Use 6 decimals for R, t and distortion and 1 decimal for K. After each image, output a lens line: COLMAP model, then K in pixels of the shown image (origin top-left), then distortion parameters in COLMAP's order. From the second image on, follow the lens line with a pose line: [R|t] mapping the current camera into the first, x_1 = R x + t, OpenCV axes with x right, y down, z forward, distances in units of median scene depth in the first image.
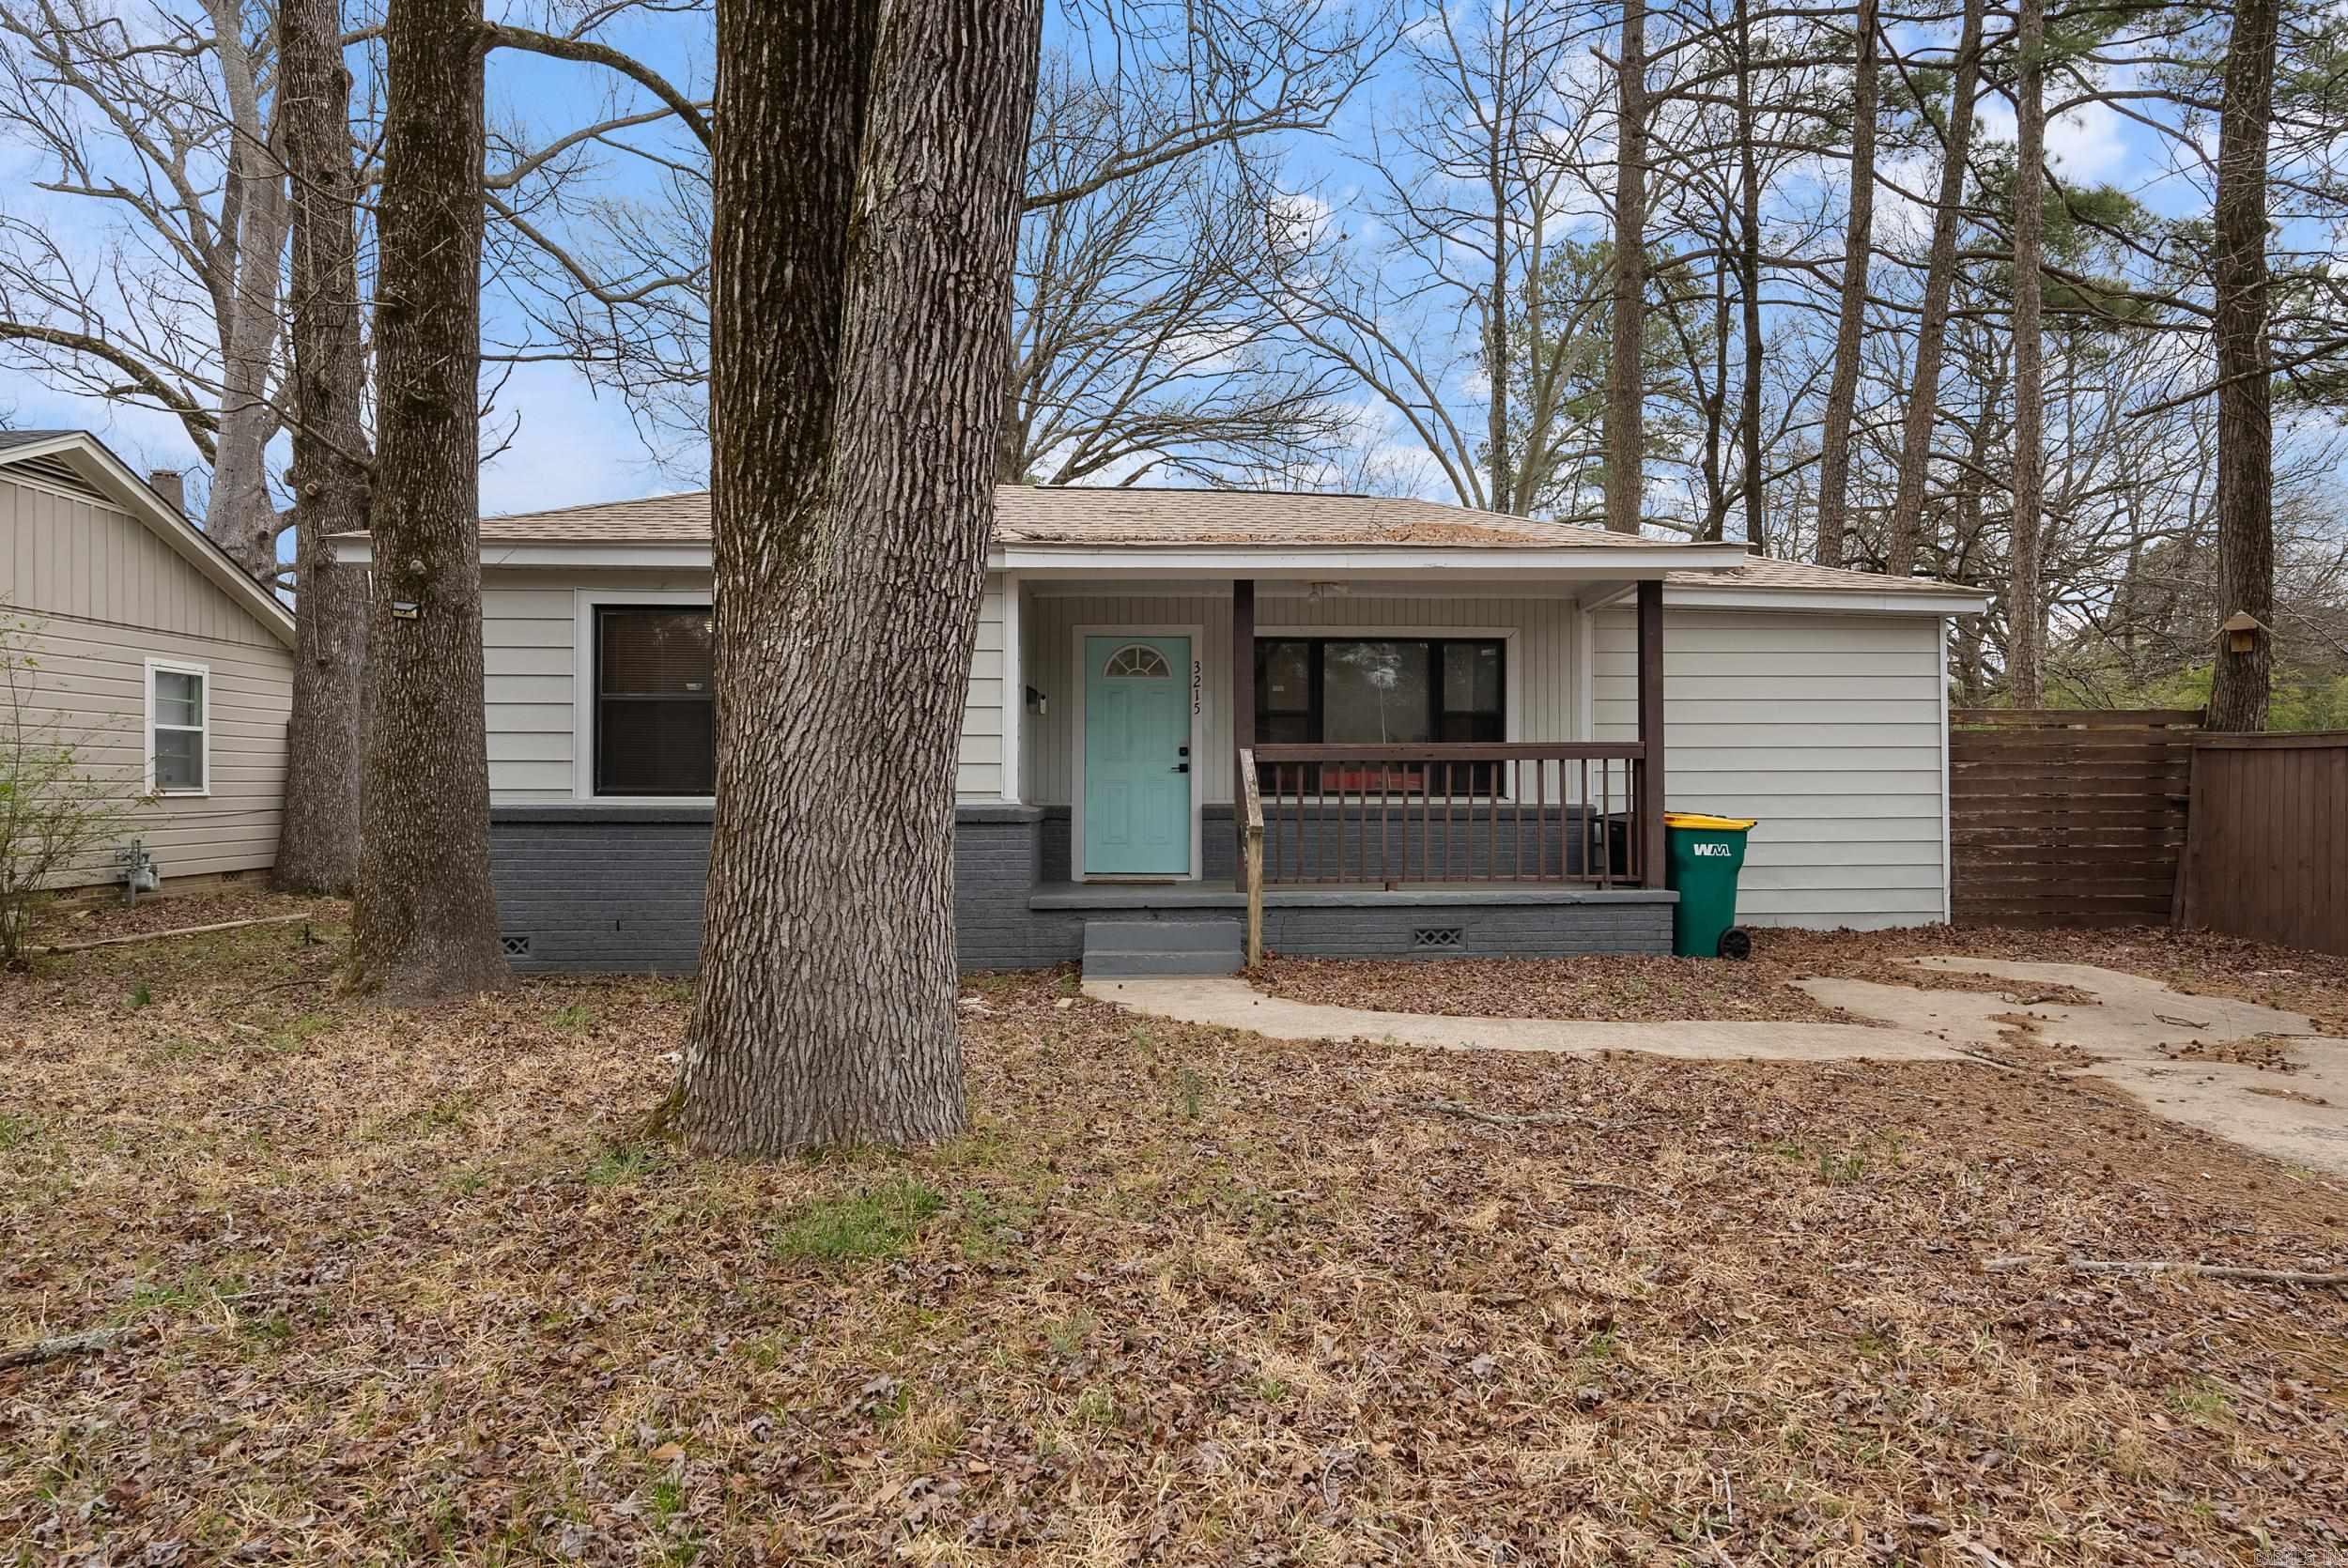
lens RADIAL K [[1446.5, 0, 1175.7], [0, 1446.5, 785.8], [0, 0, 1]] dist [-0.003469, -0.000419]
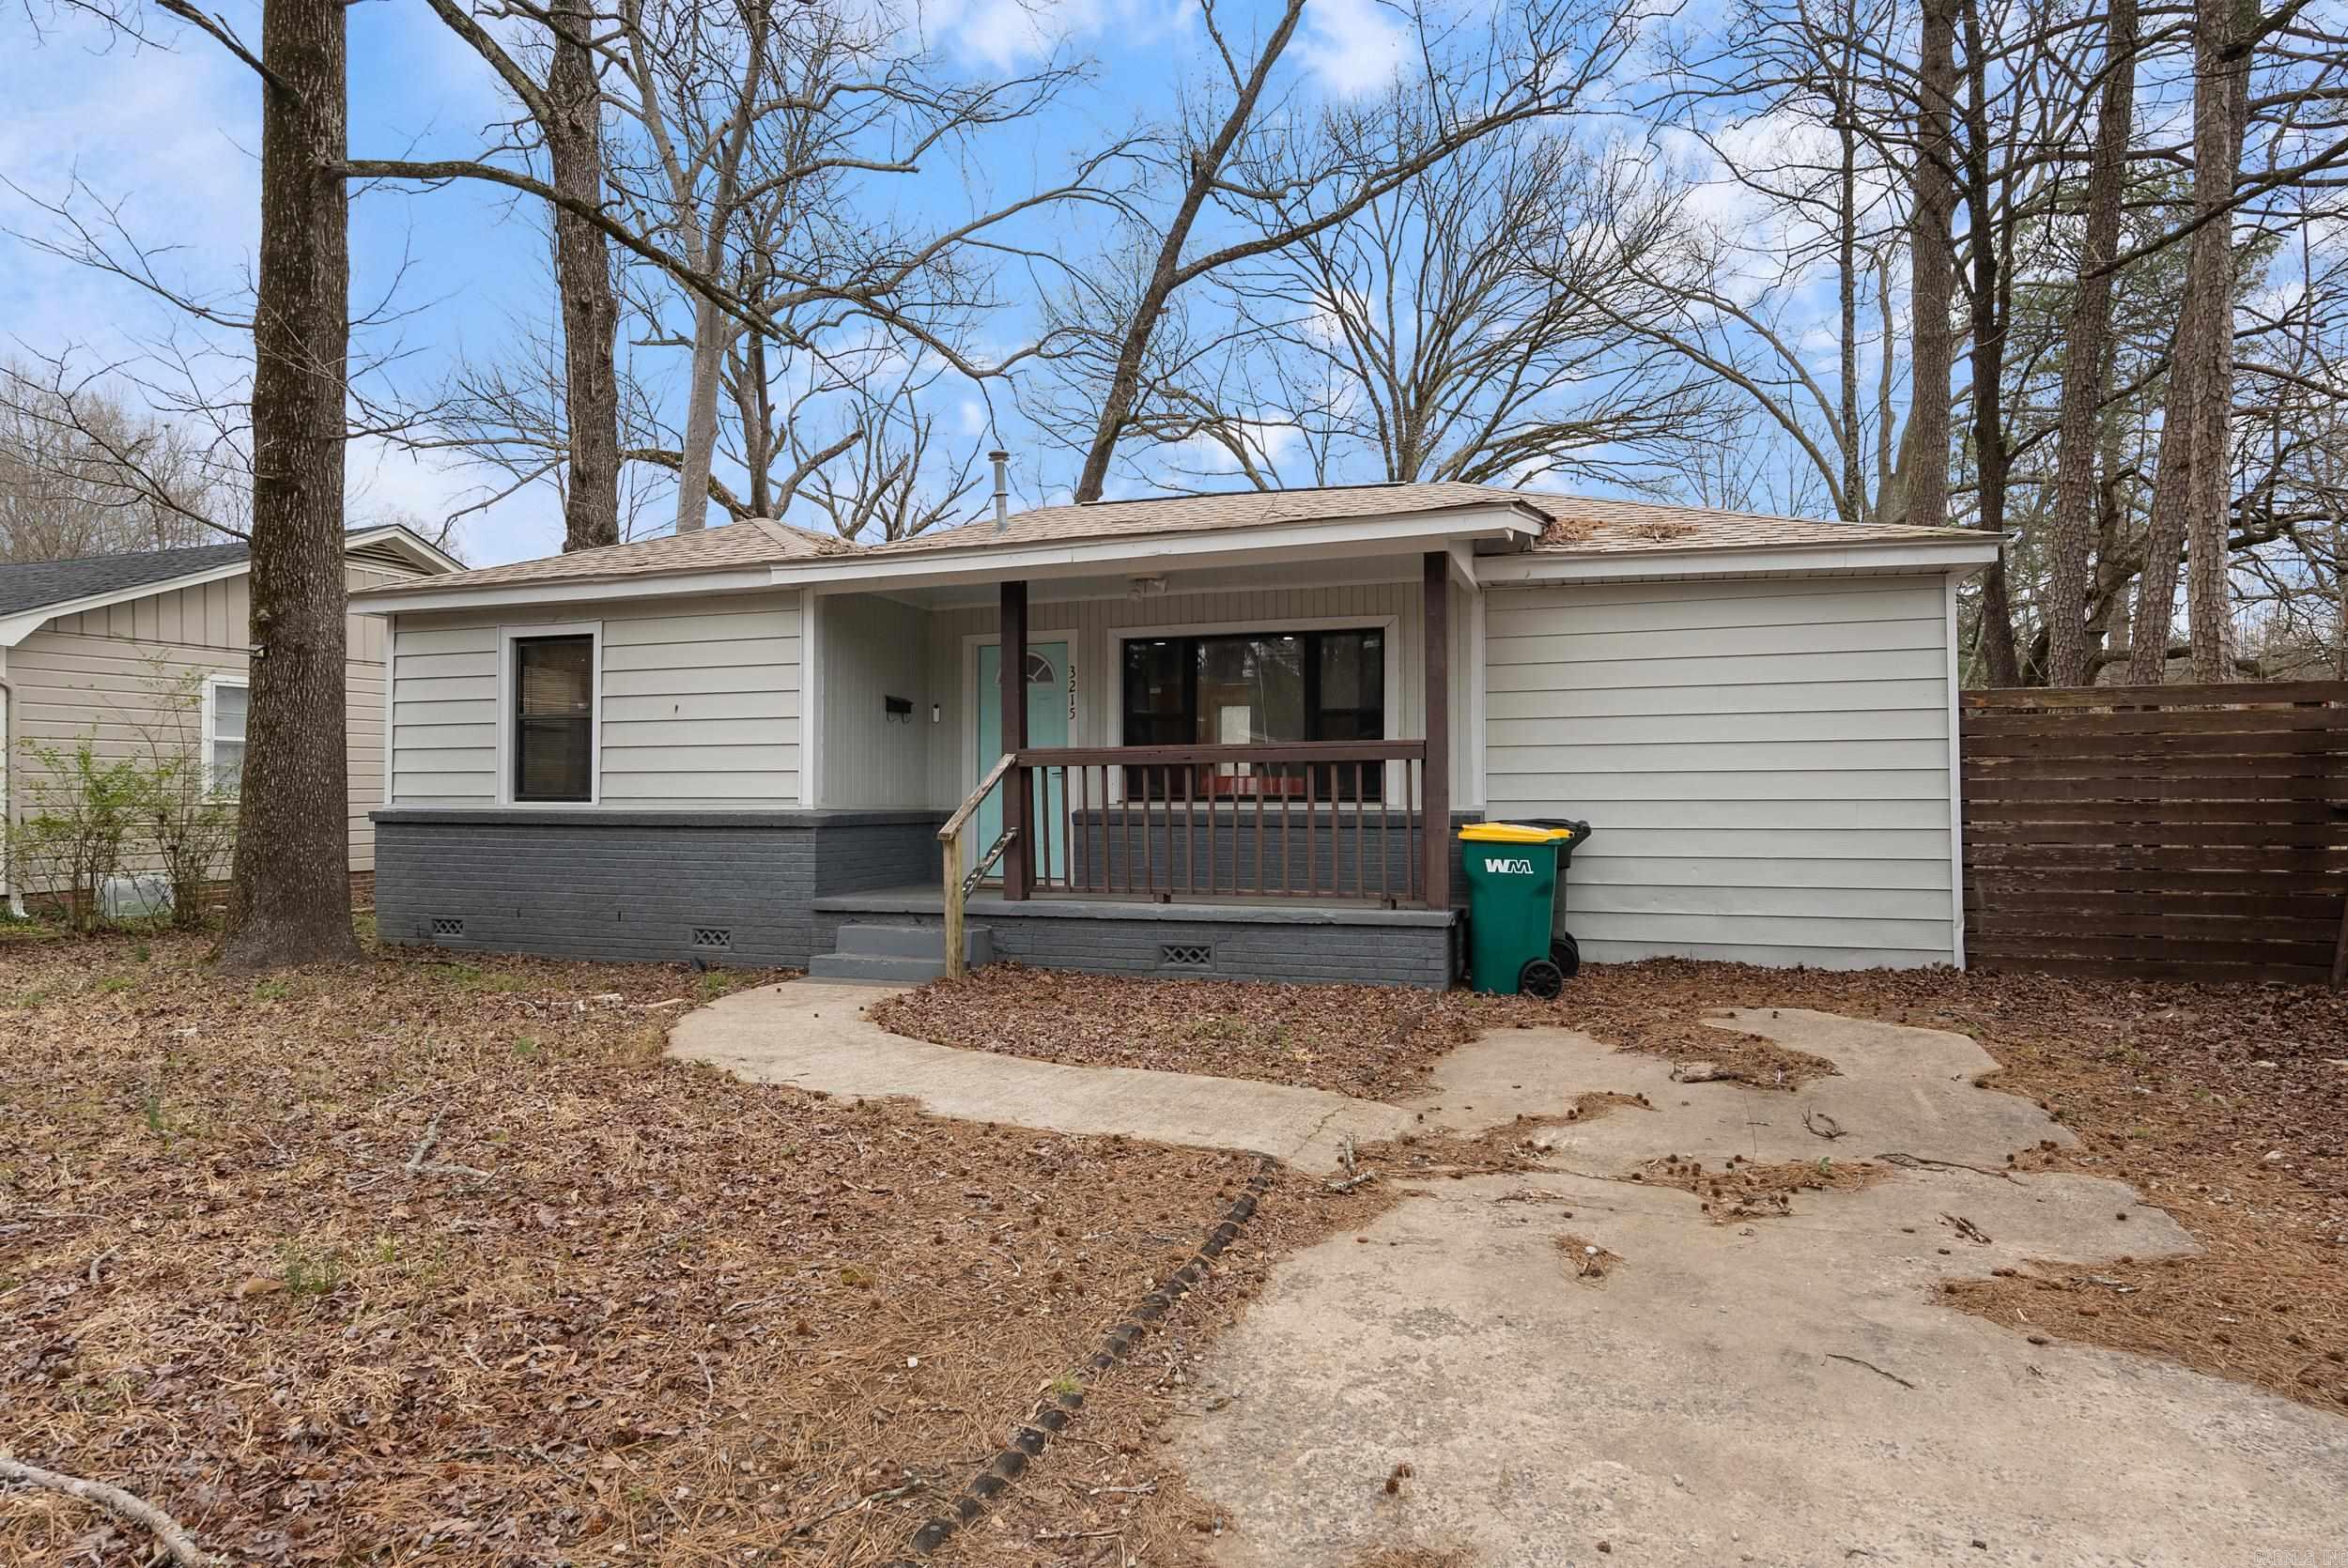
lens RADIAL K [[1317.1, 0, 1175.6], [0, 1317.1, 784.7], [0, 0, 1]] dist [-0.001823, 0.000352]
pose [[0.921596, -0.004040, -0.388129, 0.427228], [0.003255, 0.999991, -0.002680, -0.001524], [0.388136, 0.001206, 0.921601, 0.189382]]
